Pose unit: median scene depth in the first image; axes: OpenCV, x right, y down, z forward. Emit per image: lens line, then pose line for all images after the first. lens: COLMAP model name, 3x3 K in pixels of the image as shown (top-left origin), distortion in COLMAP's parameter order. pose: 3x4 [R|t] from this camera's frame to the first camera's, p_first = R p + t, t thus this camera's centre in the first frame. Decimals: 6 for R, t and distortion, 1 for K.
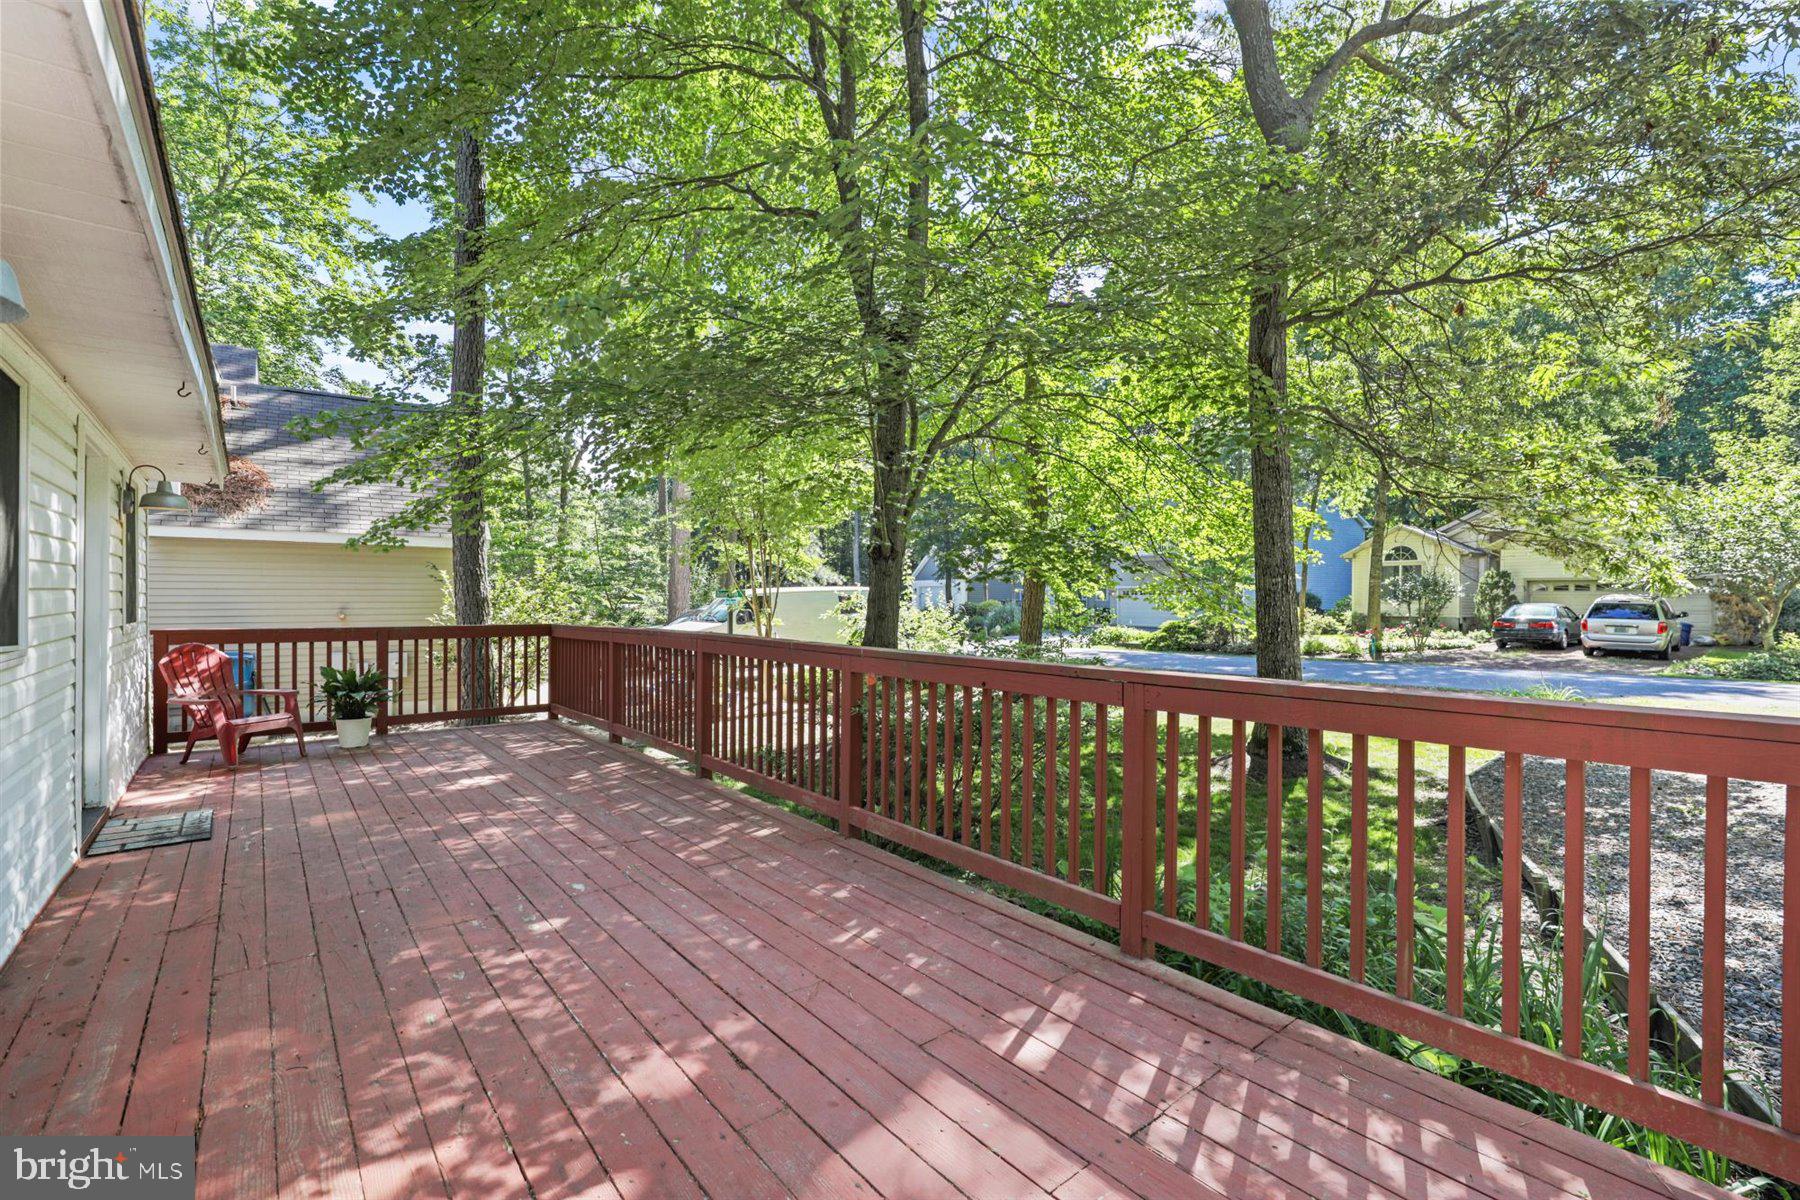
lens RADIAL K [[800.2, 0, 908.8], [0, 800.2, 602.9], [0, 0, 1]] dist [0.001705, 0.000311]
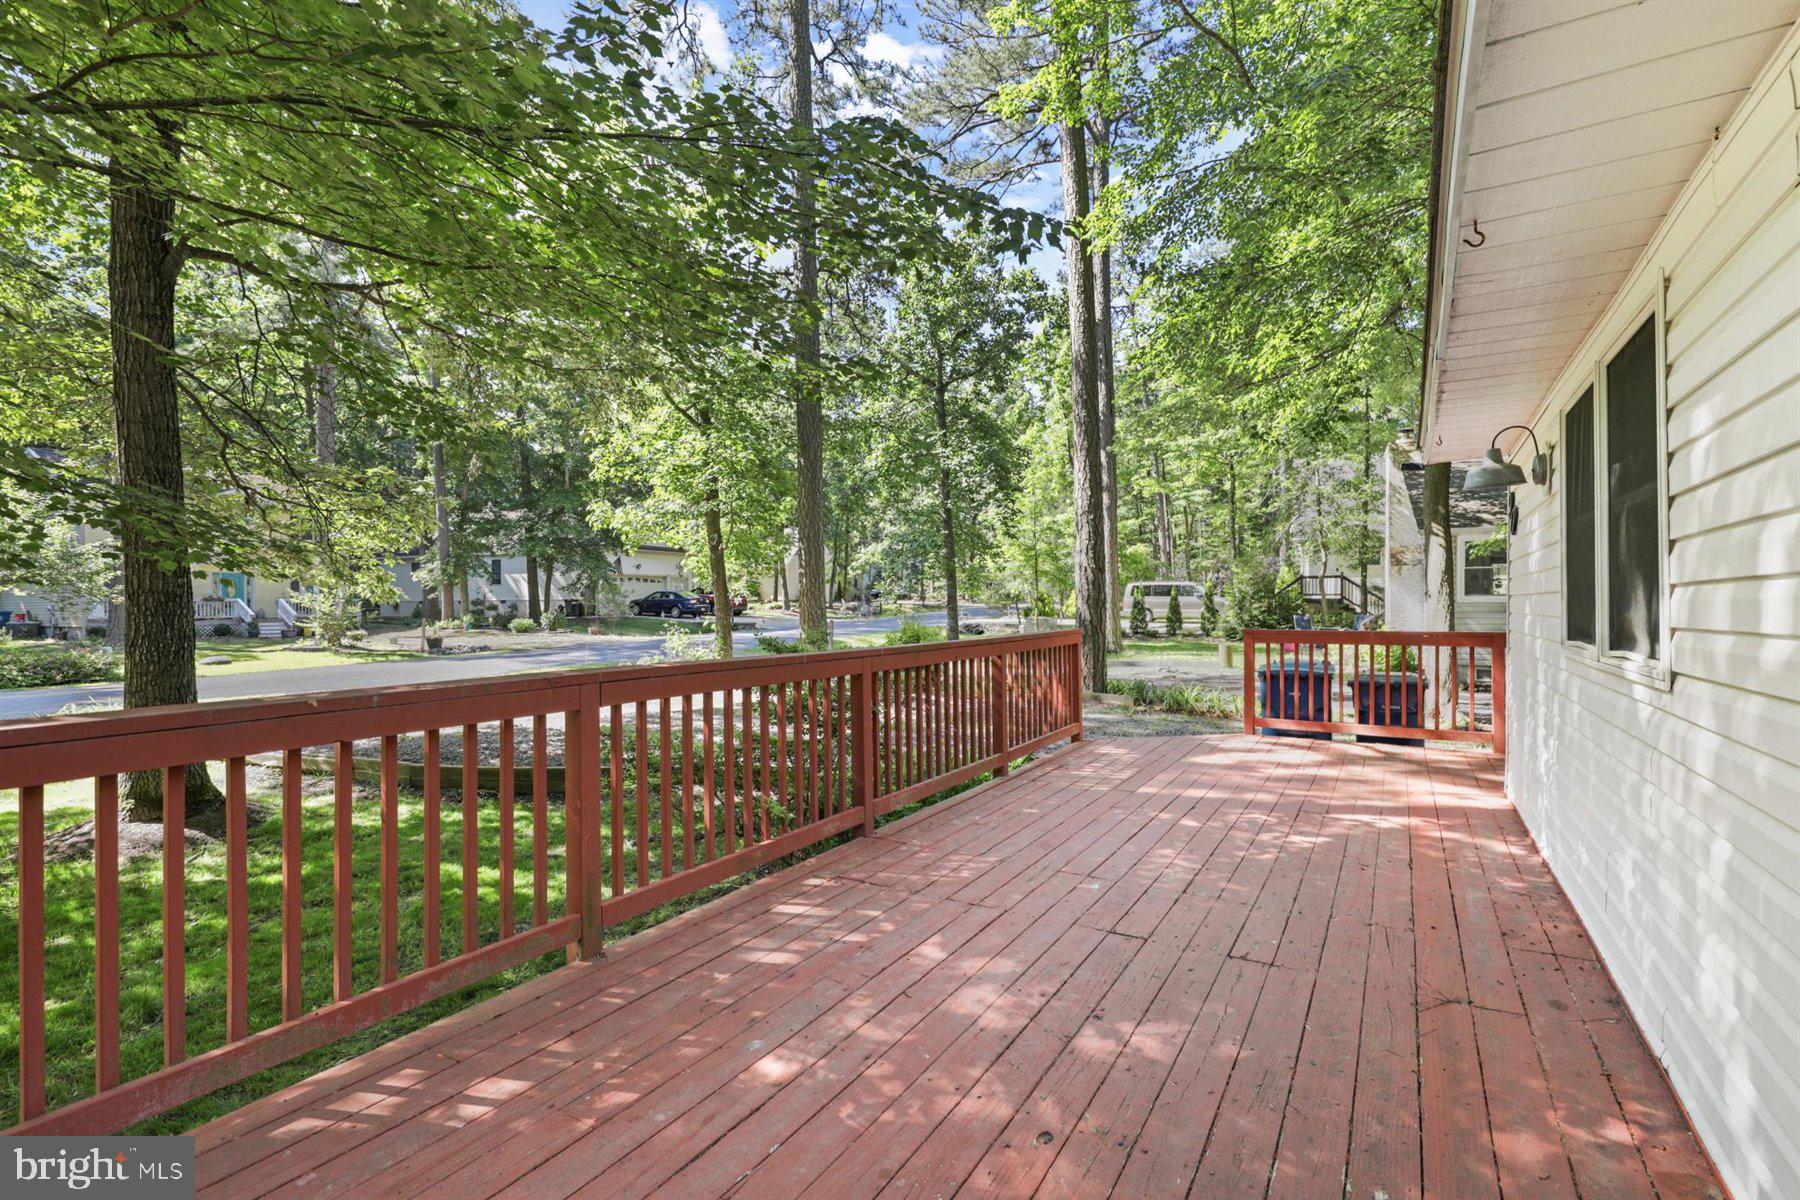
lens RADIAL K [[800.2, 0, 908.8], [0, 800.2, 602.9], [0, 0, 1]] dist [0.001705, 0.000311]
pose [[-0.318929, -0.003913, 0.947770, -0.901497], [-0.000530, 0.999992, 0.003950, -0.005775], [-0.947778, 0.000758, -0.318929, 1.075109]]
